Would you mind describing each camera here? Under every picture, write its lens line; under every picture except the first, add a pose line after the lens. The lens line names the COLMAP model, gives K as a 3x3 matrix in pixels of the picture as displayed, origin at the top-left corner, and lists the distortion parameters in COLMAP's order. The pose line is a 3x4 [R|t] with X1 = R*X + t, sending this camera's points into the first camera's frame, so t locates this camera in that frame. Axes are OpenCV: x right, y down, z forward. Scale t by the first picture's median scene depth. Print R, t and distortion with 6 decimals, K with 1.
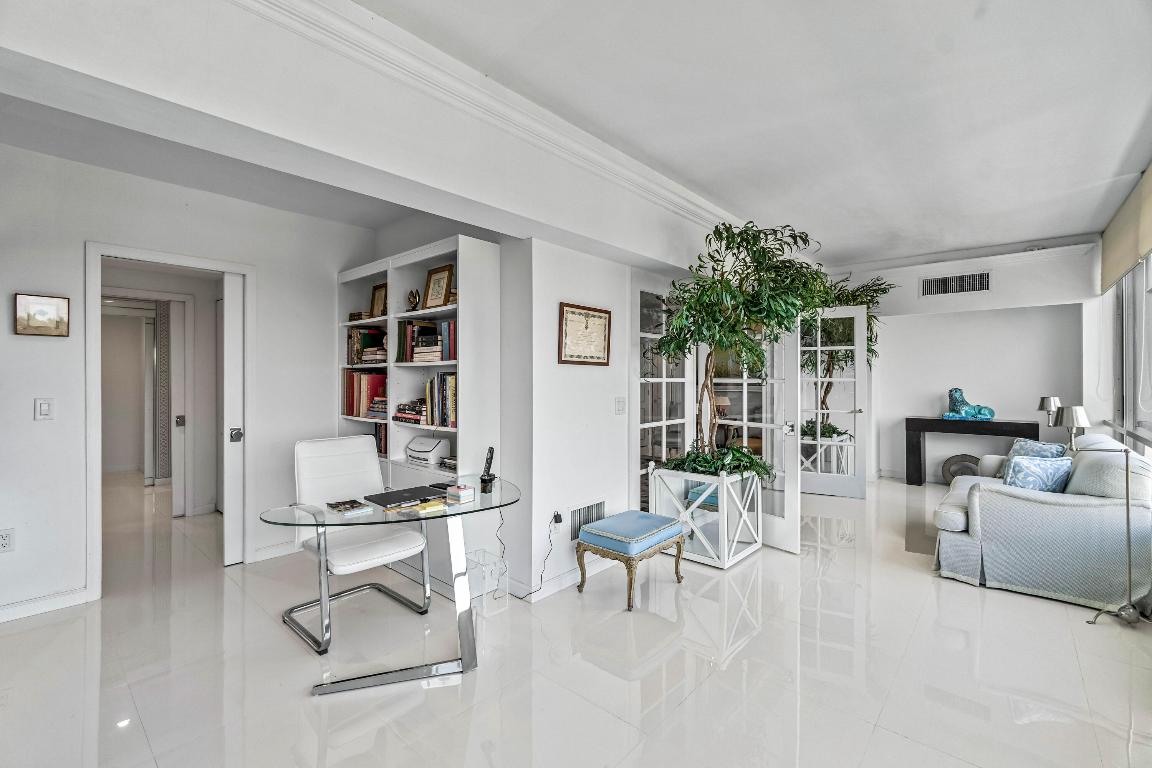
lens RADIAL K [[502.8, 0, 576.3], [0, 502.8, 379.7], [0, 0, 1]] dist [-0.003519, 0.001250]
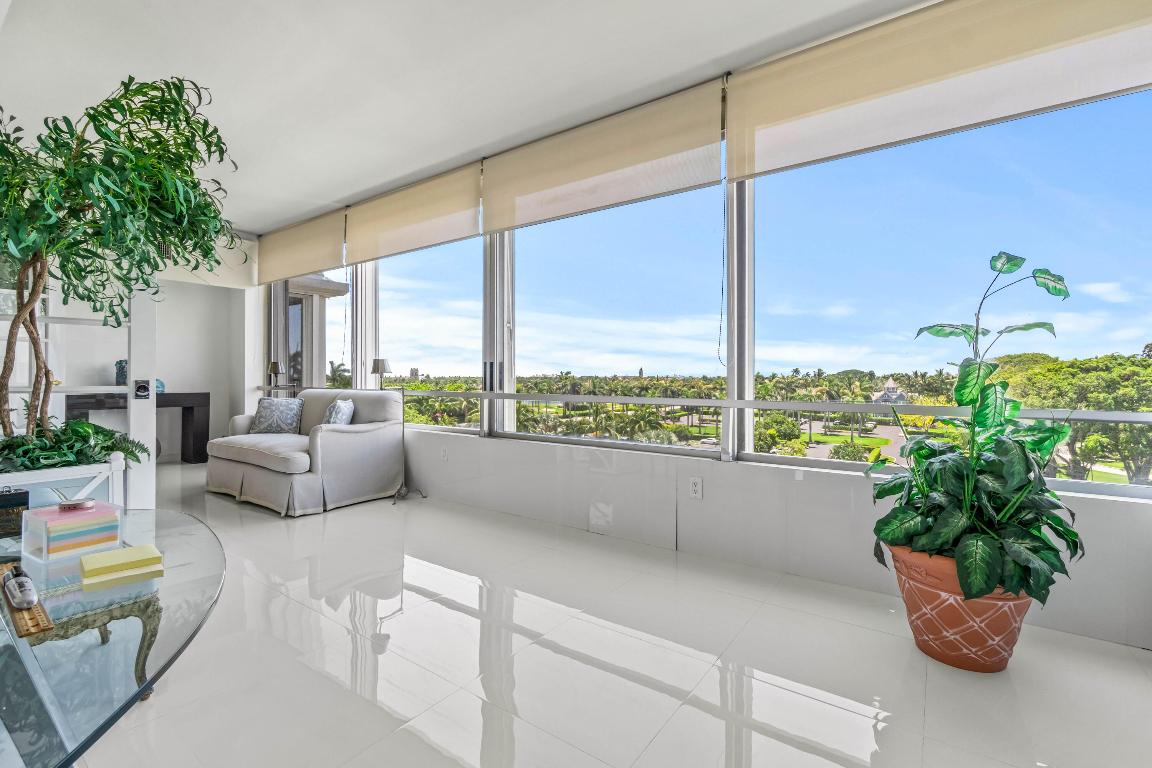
lens RADIAL K [[502.8, 0, 577.7], [0, 502.8, 380.9], [0, 0, 1]] dist [-0.003519, 0.001250]
pose [[-0.106476, -0.002724, 0.994312, -0.417147], [0.001570, 0.999995, 0.002908, 0.097873], [-0.994314, 0.001871, -0.106471, 0.517389]]
